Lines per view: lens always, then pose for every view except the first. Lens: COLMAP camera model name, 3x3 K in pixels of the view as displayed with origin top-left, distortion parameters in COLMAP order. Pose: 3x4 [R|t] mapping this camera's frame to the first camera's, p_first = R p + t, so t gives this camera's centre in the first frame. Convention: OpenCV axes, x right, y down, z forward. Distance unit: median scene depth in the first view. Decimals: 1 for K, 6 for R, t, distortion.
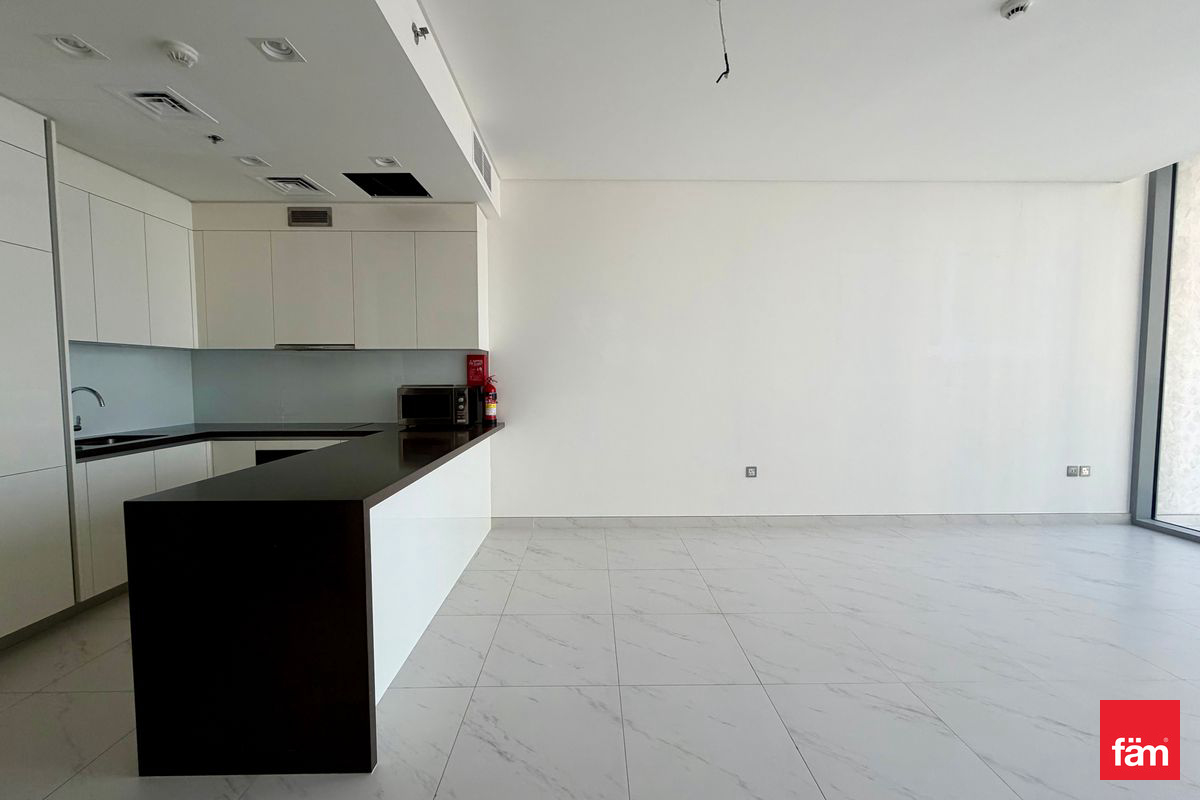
lens RADIAL K [[482.9, 0, 602.5], [0, 482.9, 402.4], [0, 0, 1]] dist [0.004424, -0.000151]
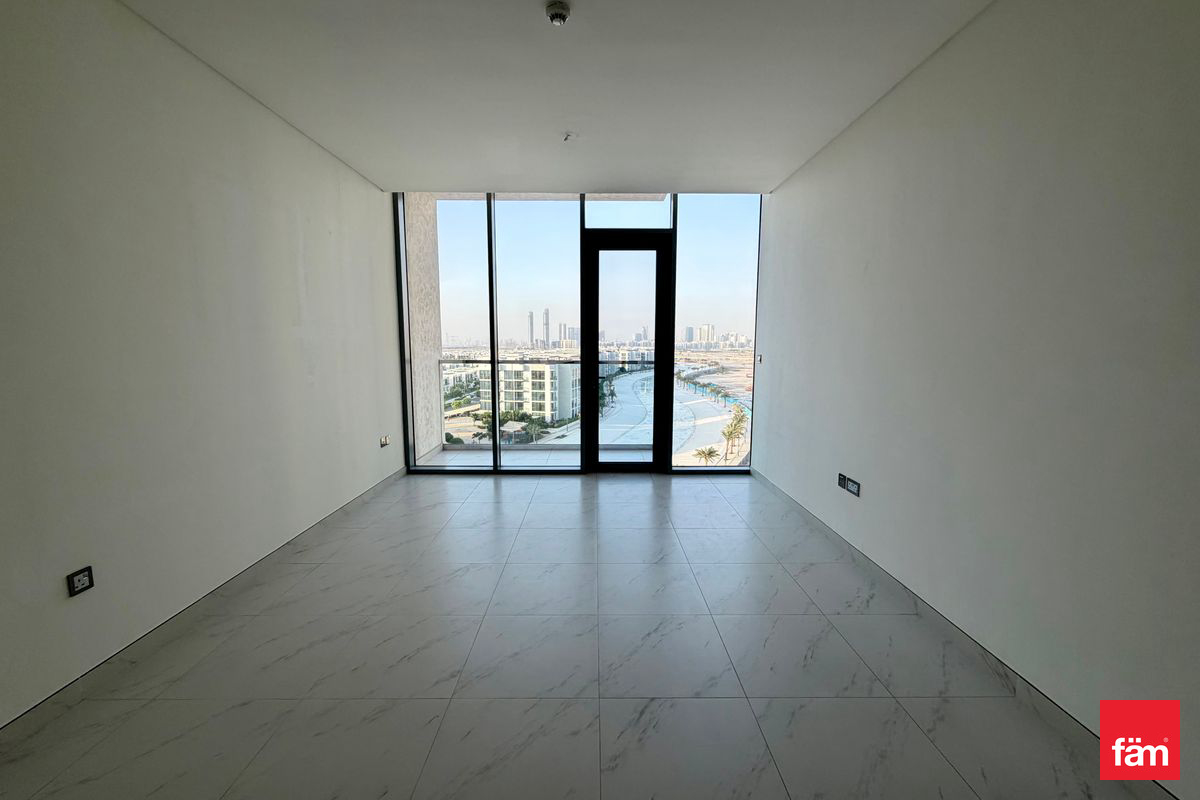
lens RADIAL K [[482.9, 0, 592.0], [0, 482.9, 398.7], [0, 0, 1]] dist [0.004424, -0.000151]
pose [[0.022620, -0.111813, 0.993472, -0.138969], [0.057173, 0.992244, 0.110374, -0.059838], [-0.998108, 0.054303, 0.028837, 0.506826]]
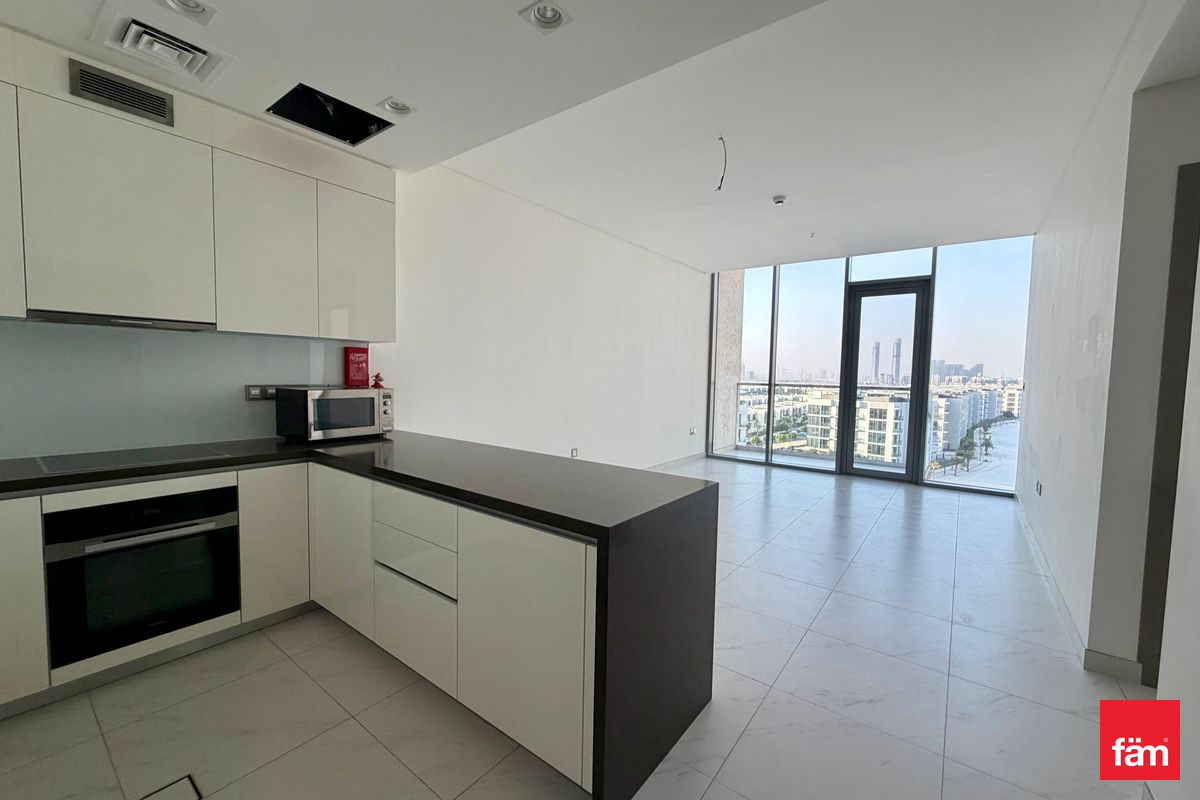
lens RADIAL K [[482.9, 0, 595.4], [0, 482.9, 396.2], [0, 0, 1]] dist [0.004424, -0.000151]
pose [[0.622277, -0.024066, 0.782427, -0.662954], [0.025026, 0.999628, 0.010843, -0.015830], [-0.782397, 0.012834, 0.622648, 0.191081]]
